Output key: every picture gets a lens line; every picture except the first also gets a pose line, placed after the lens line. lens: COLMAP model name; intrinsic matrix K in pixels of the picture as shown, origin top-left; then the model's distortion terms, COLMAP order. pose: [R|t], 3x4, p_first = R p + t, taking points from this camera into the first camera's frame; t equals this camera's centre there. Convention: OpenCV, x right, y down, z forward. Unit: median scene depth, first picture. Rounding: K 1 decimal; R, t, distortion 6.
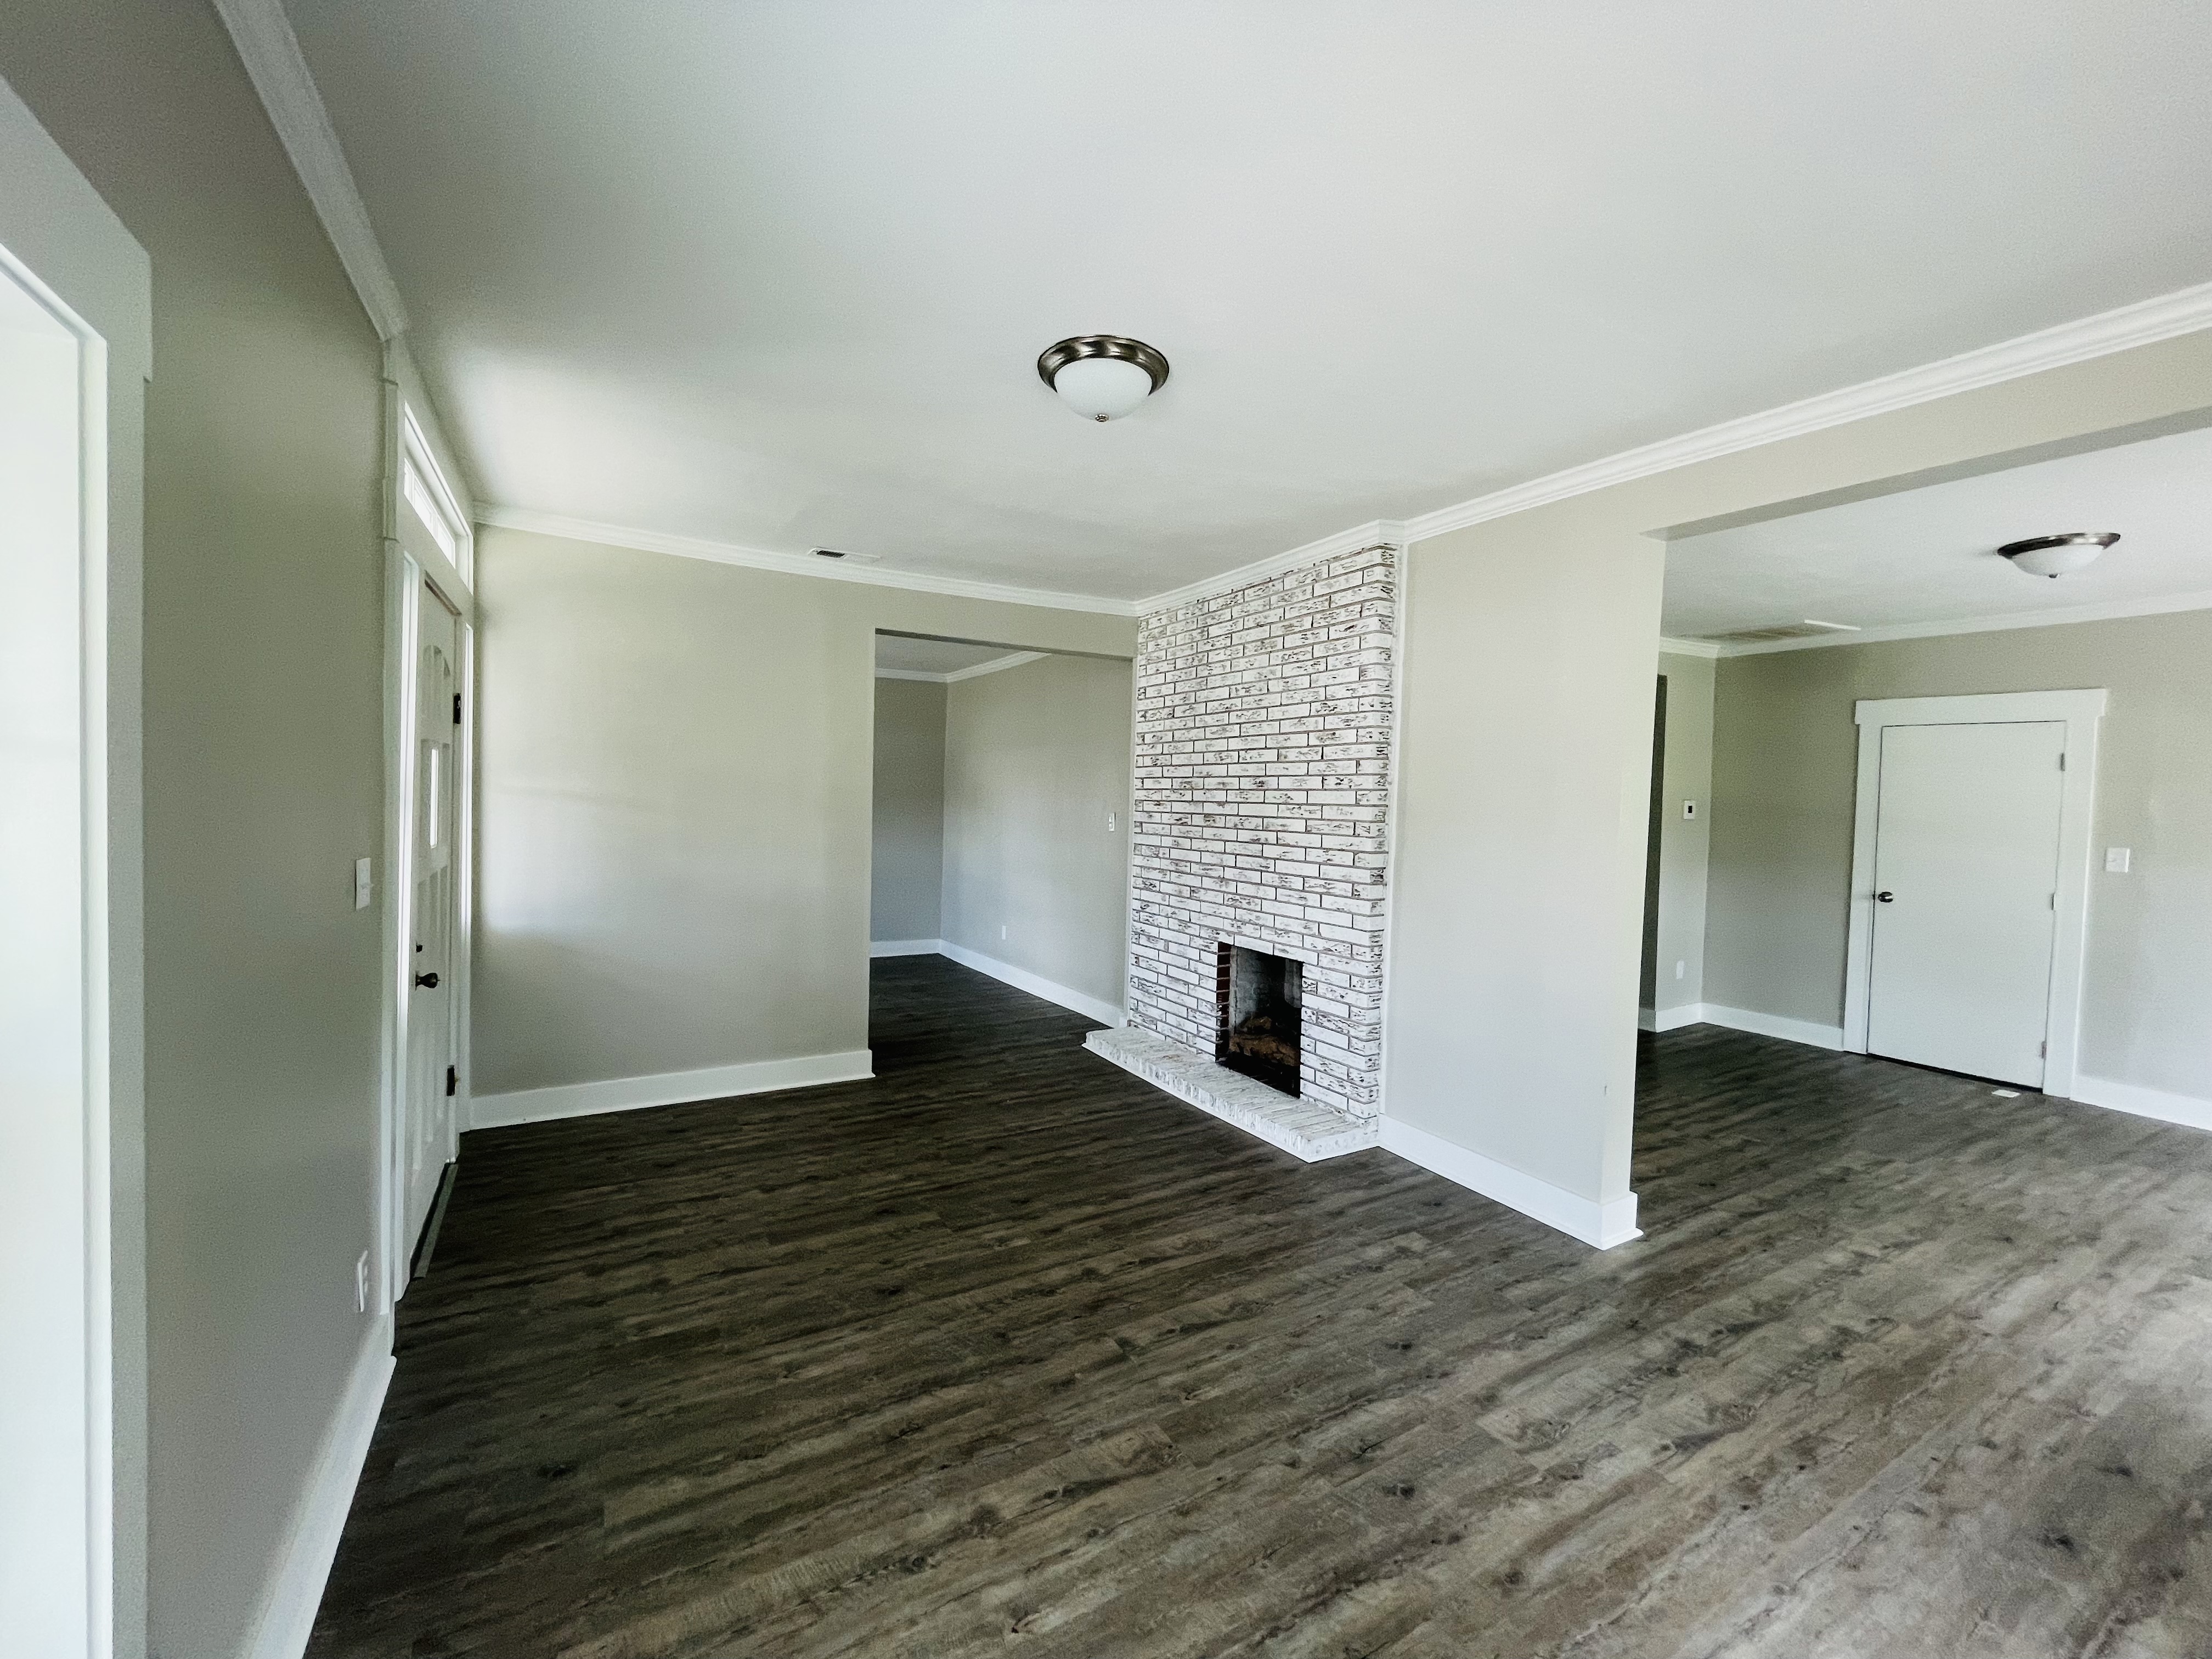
lens RADIAL K [[901.2, 0, 1101.5], [0, 901.2, 829.9], [0, 0, 1]] dist [-0.004871, 0.000654]
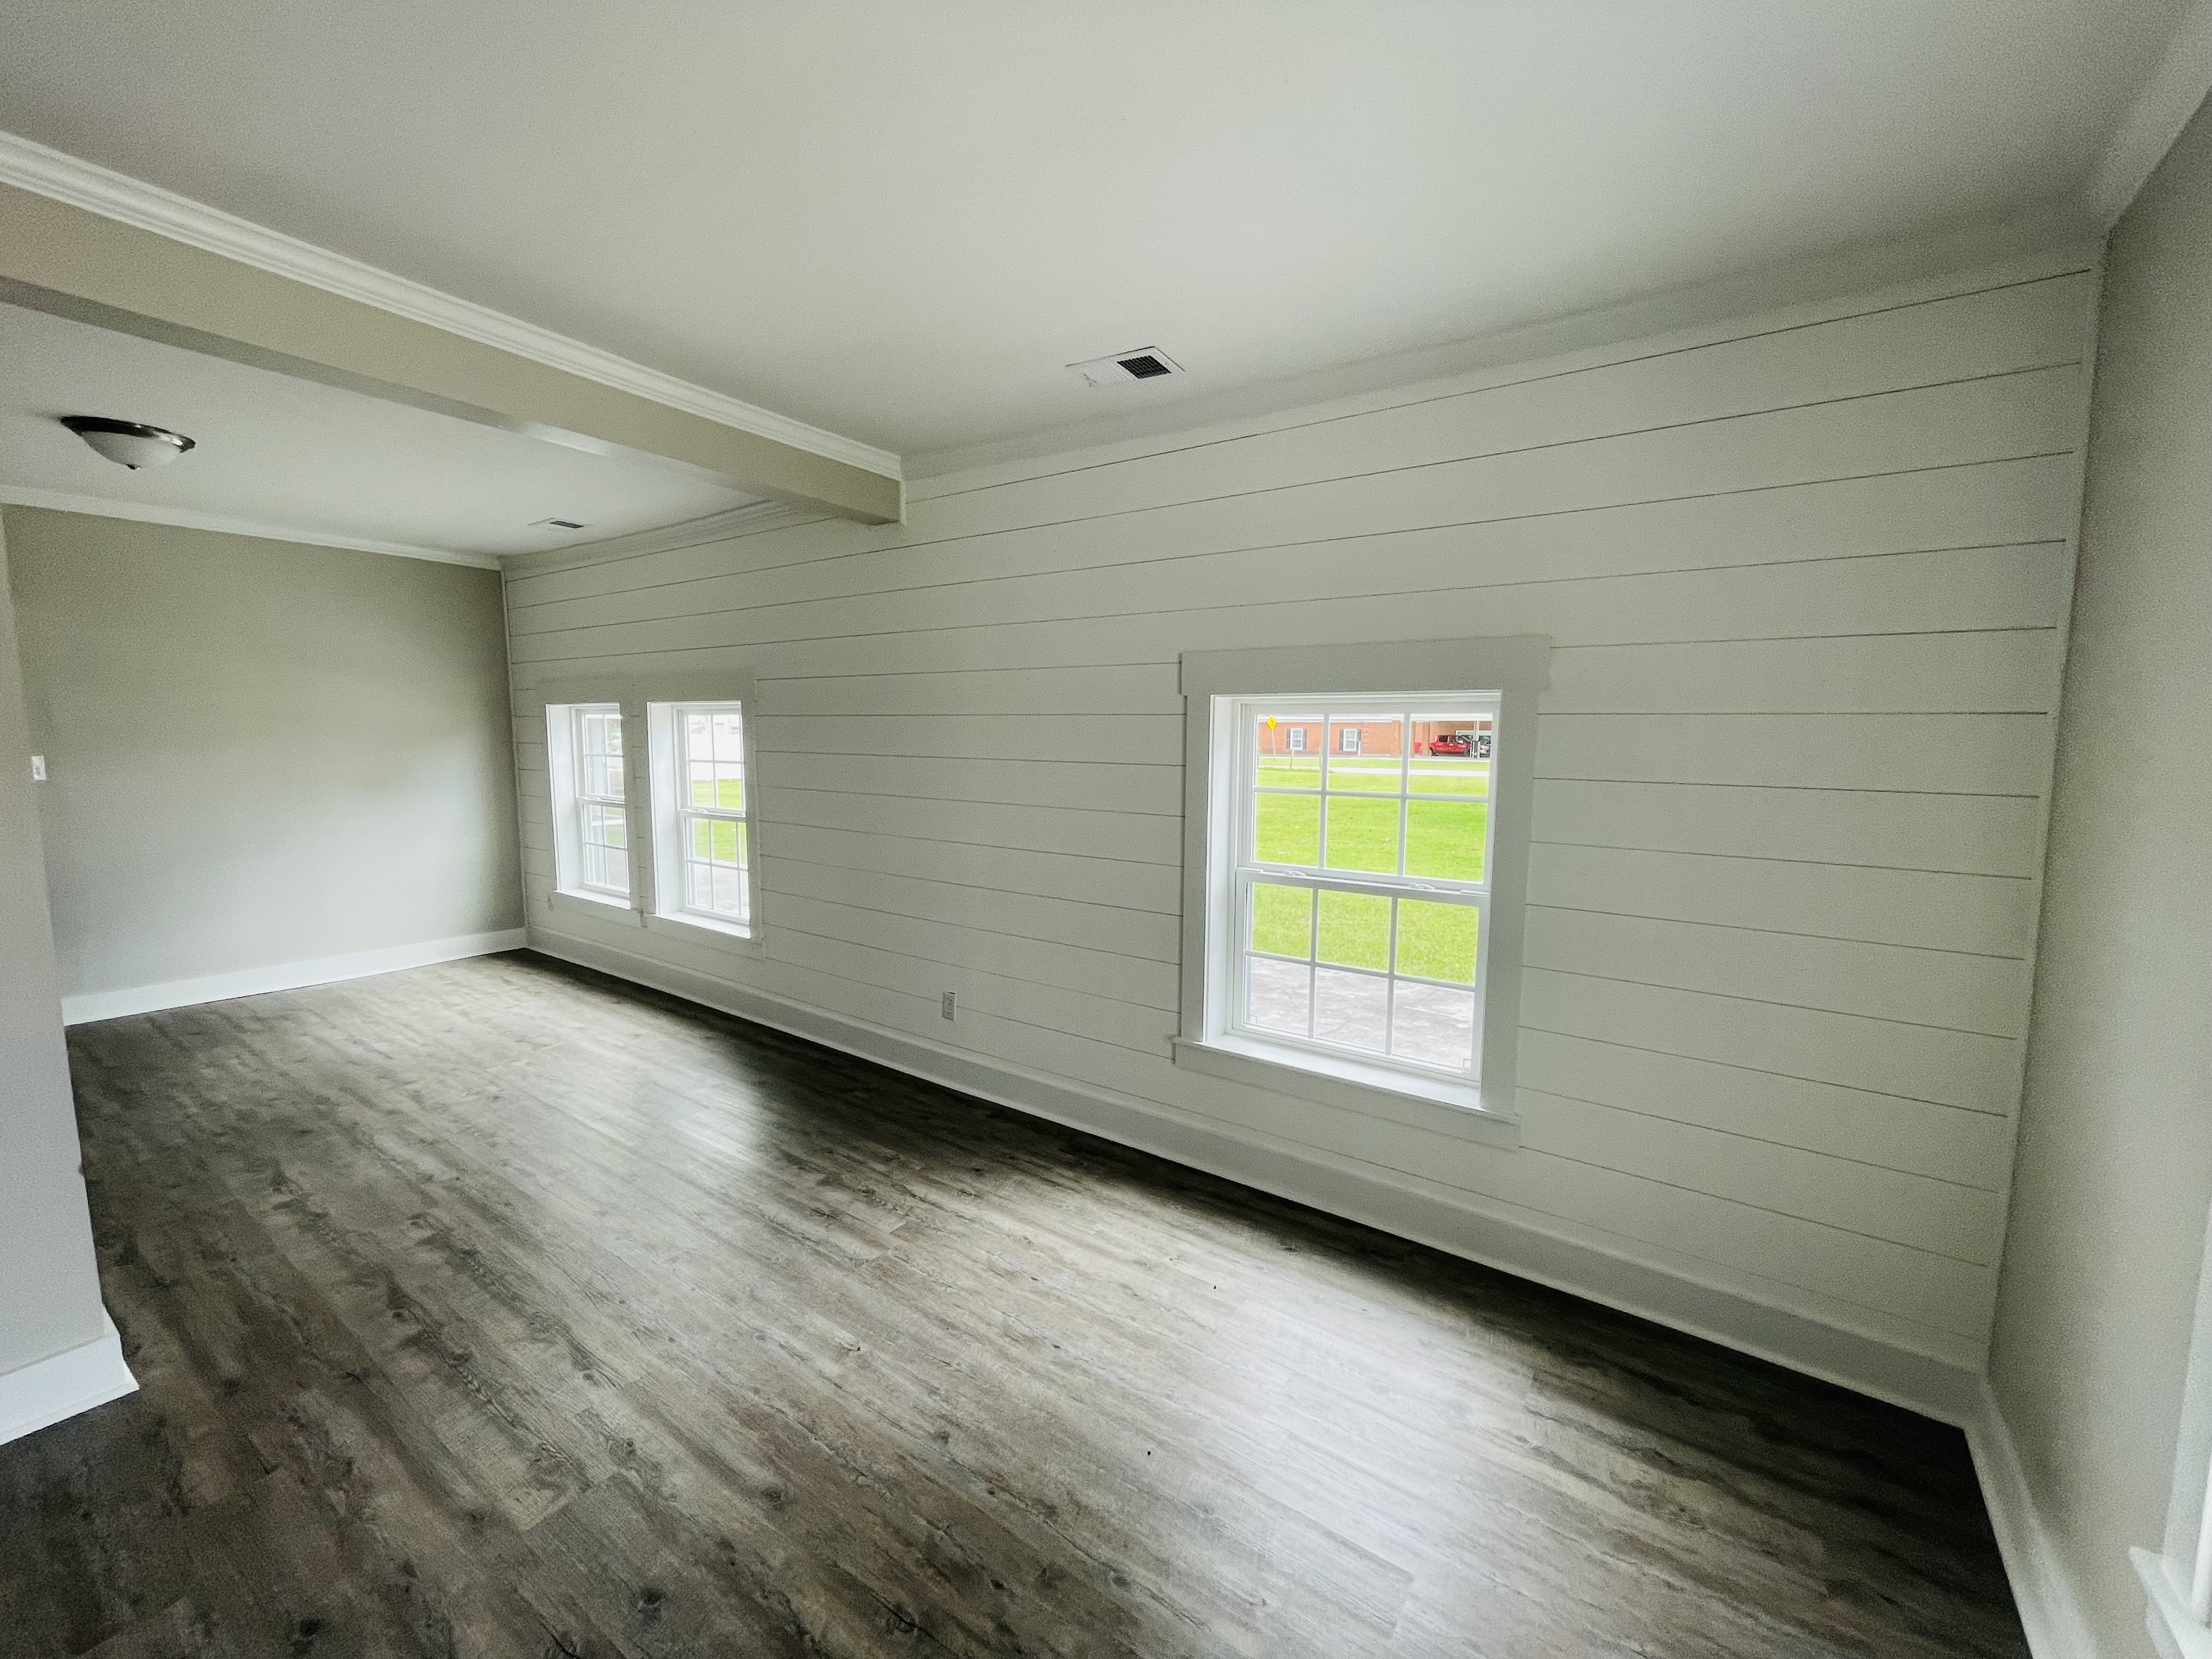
lens RADIAL K [[901.2, 0, 1103.1], [0, 901.2, 832.2], [0, 0, 1]] dist [-0.004871, 0.000654]
pose [[-0.429480, -0.129018, 0.893813, -0.226046], [0.013486, 0.988716, 0.149197, -0.027841], [-0.902976, 0.076131, -0.422893, 0.447632]]
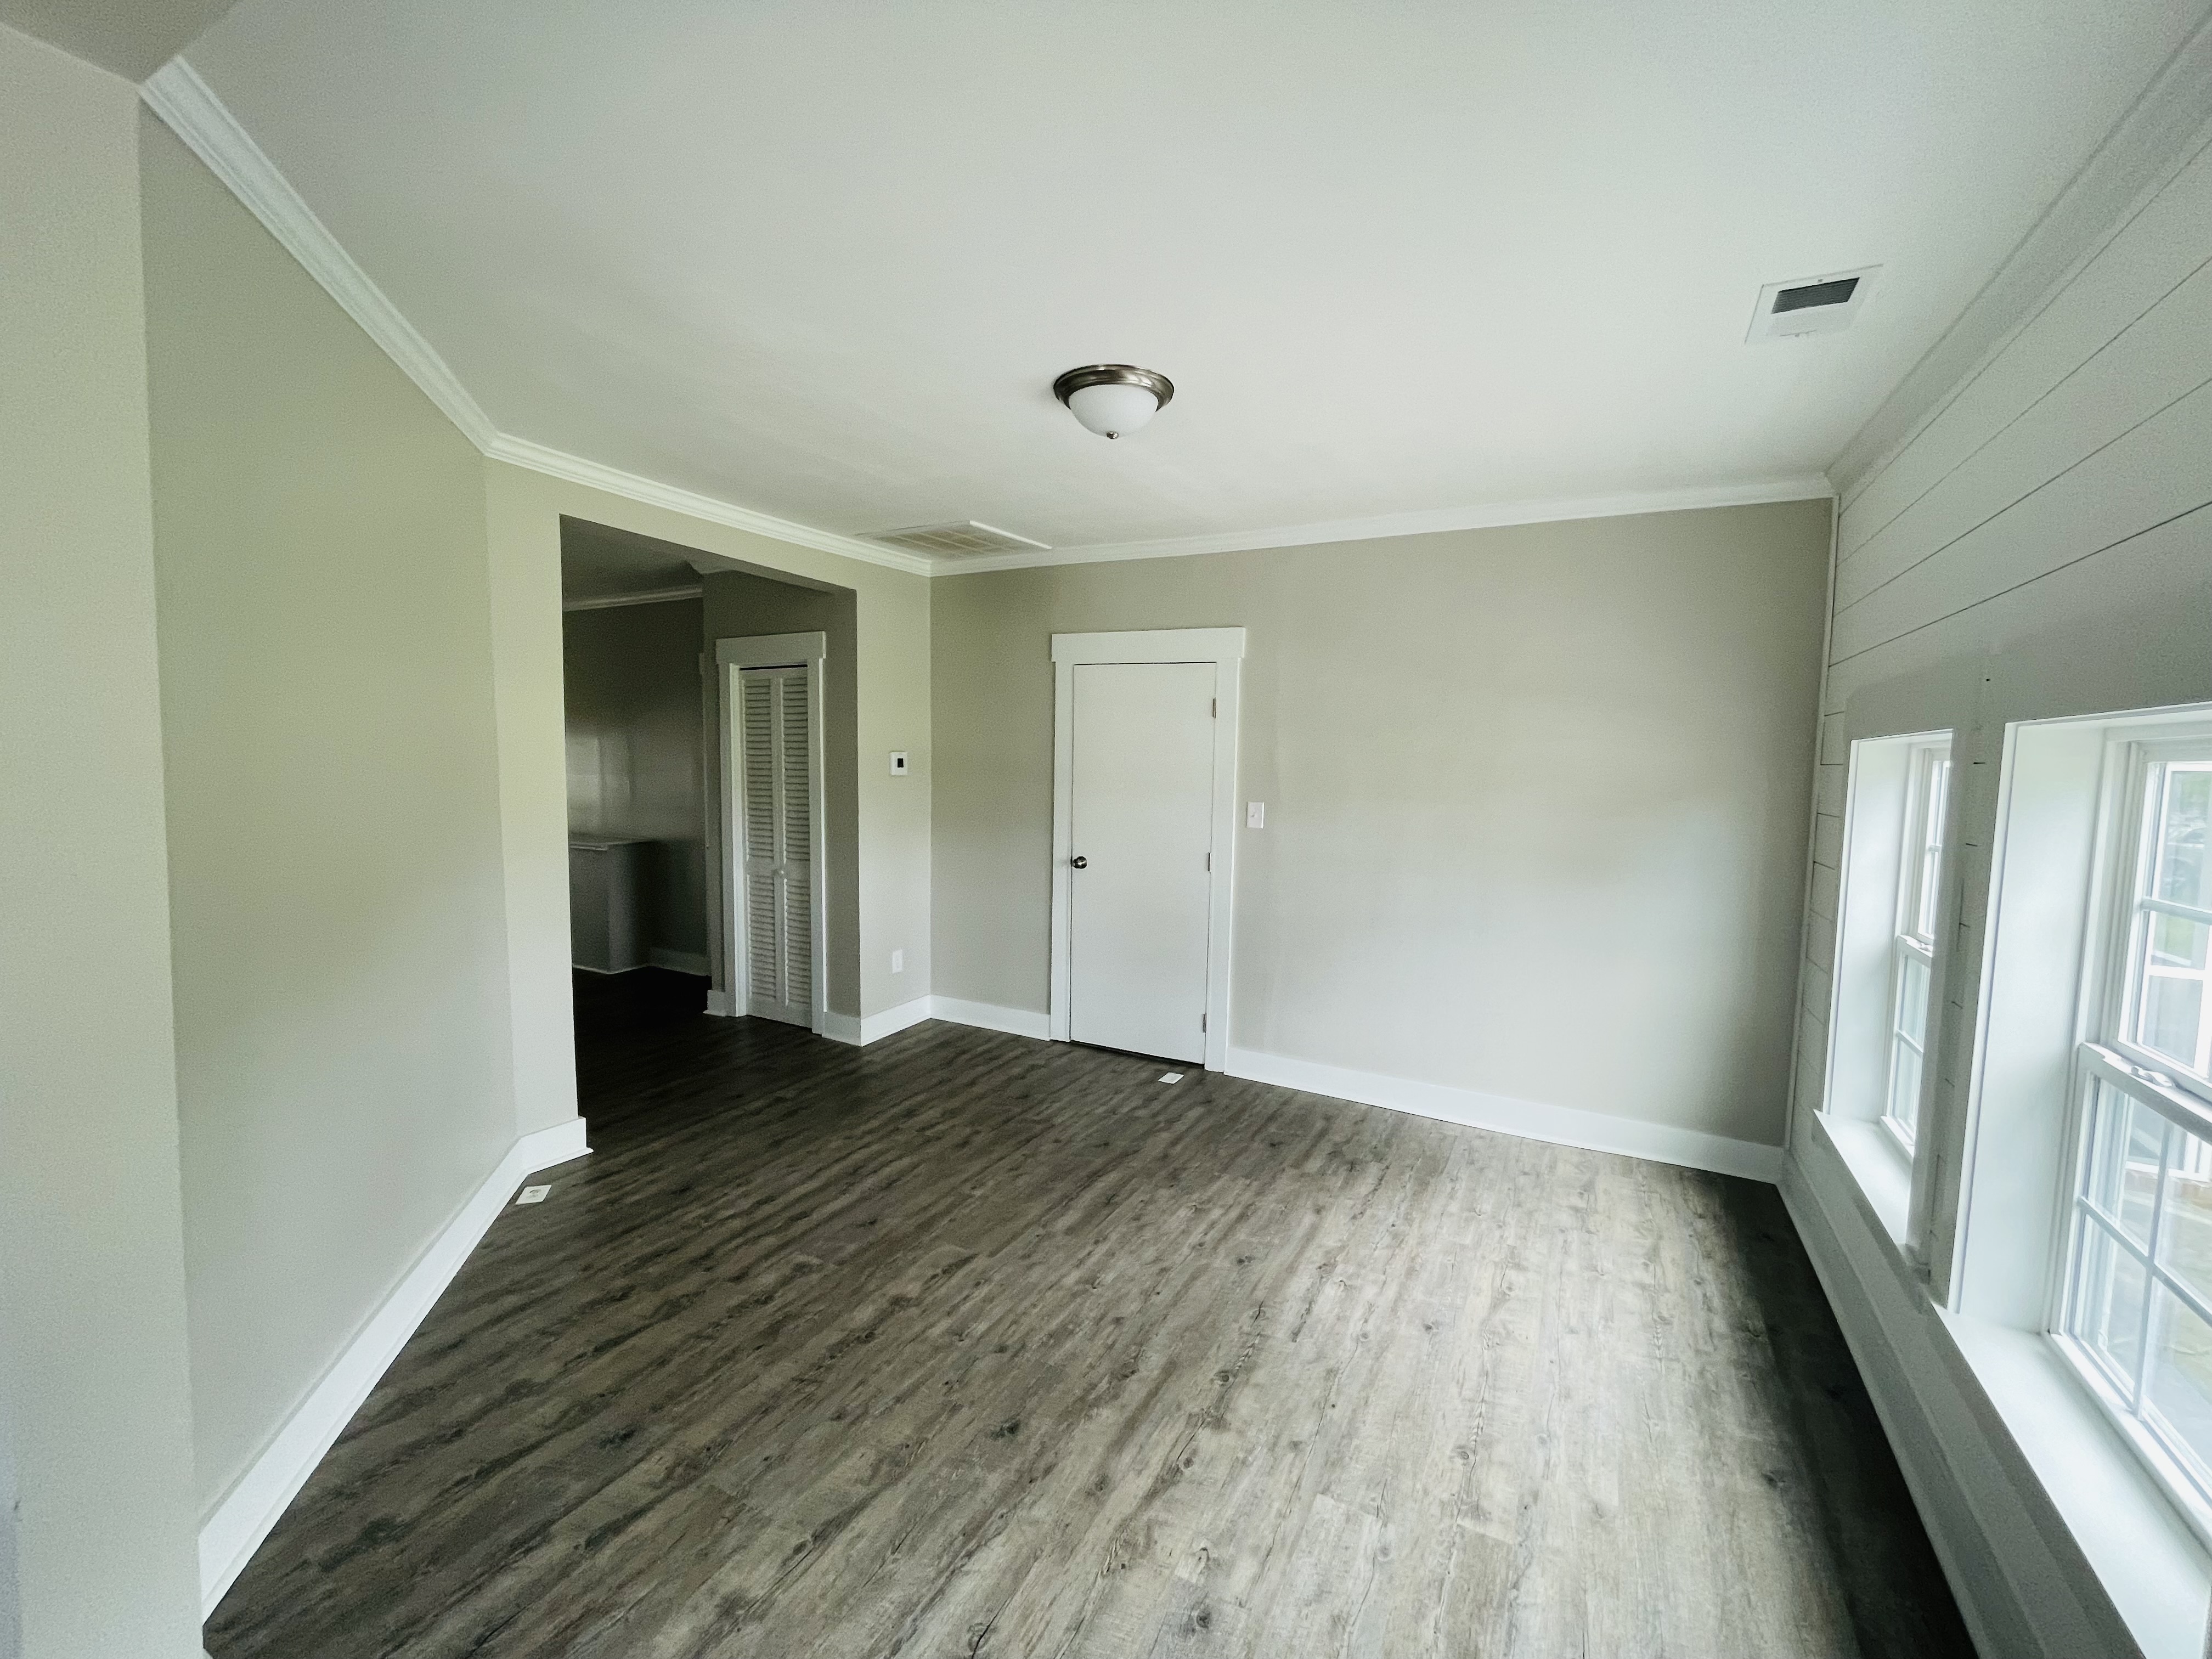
lens RADIAL K [[901.2, 0, 1100.2], [0, 901.2, 828.2], [0, 0, 1]] dist [-0.004871, 0.000654]
pose [[0.849612, -0.047259, 0.525287, 0.581192], [0.020197, 0.998162, 0.057136, -0.010414], [-0.527022, -0.037934, 0.849005, 0.336591]]
